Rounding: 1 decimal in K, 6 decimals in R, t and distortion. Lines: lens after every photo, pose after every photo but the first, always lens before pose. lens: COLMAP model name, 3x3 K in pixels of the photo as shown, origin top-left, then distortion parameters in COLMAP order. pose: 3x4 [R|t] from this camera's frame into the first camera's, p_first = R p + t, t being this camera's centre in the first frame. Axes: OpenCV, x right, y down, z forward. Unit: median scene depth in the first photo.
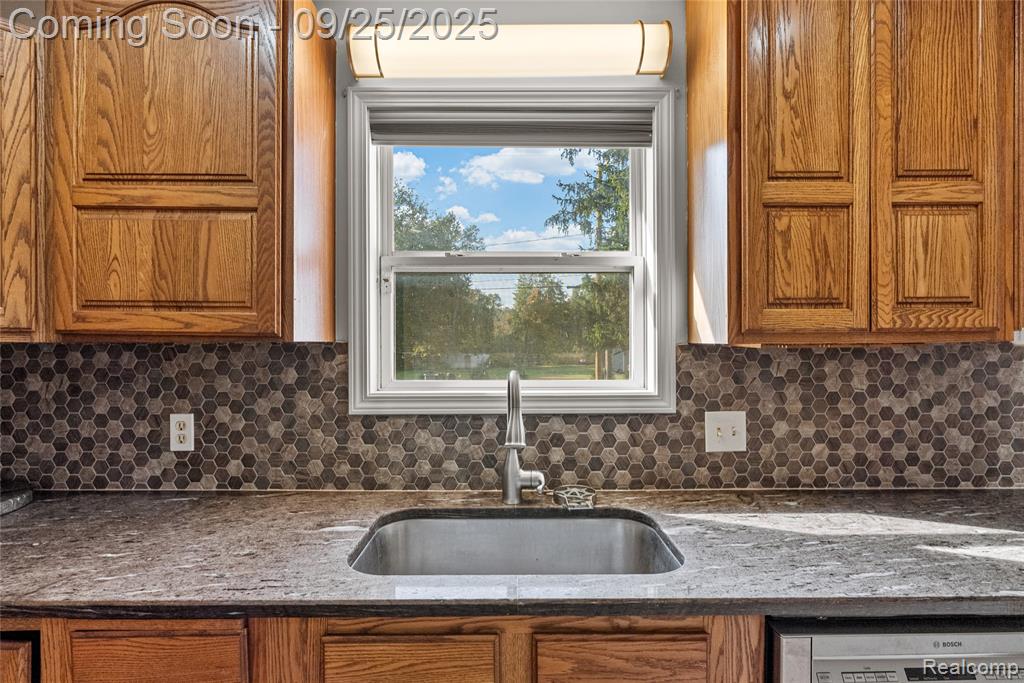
lens RADIAL K [[507.2, 0, 513.0], [0, 507.2, 342.2], [0, 0, 1]] dist [0.000418, 0.000338]
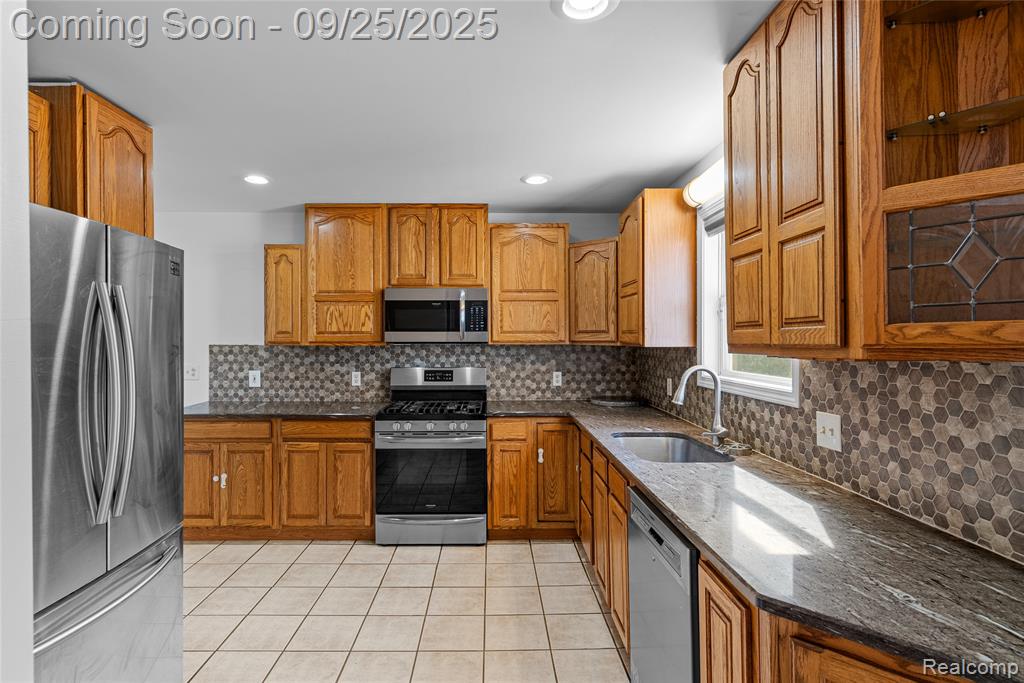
lens RADIAL K [[507.2, 0, 507.3], [0, 507.2, 336.1], [0, 0, 1]] dist [0.000418, 0.000338]
pose [[0.020433, -0.005103, -0.999778, 1.552406], [-0.005445, 0.999972, -0.005215, -0.028186], [0.999776, 0.005550, 0.020405, 0.250648]]
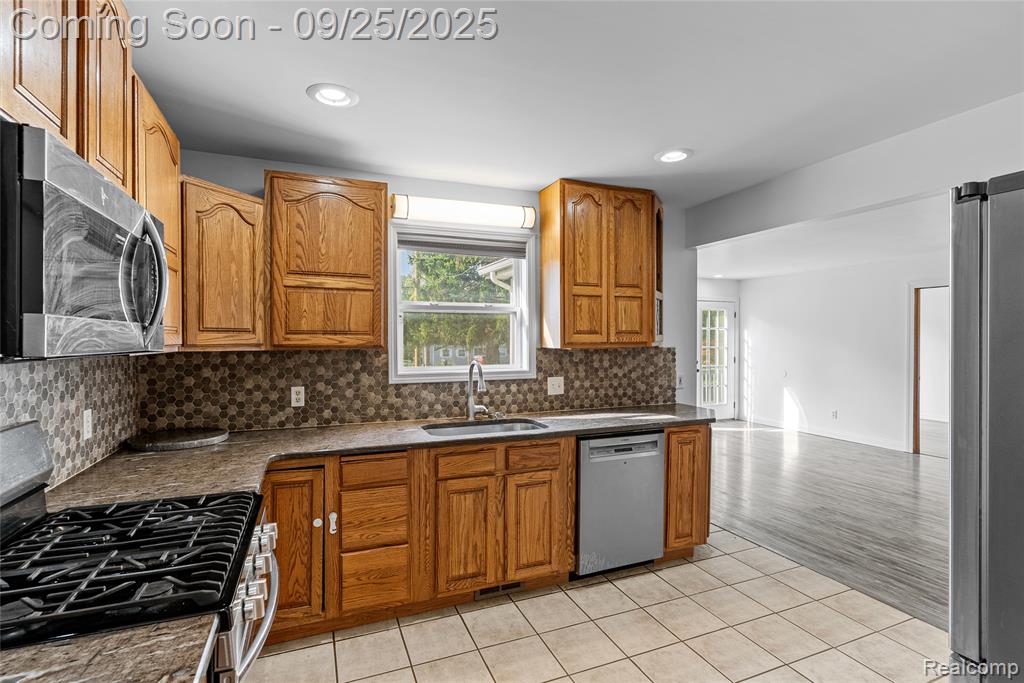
lens RADIAL K [[487.3, 0, 503.5], [0, 487.3, 337.6], [0, 0, 1]] dist [-0.000358, 0.000719]
pose [[0.934759, -0.000638, 0.355283, -0.582513], [0.000989, 0.999999, -0.000809, -0.039747], [-0.355282, 0.001108, 0.934759, -0.971781]]
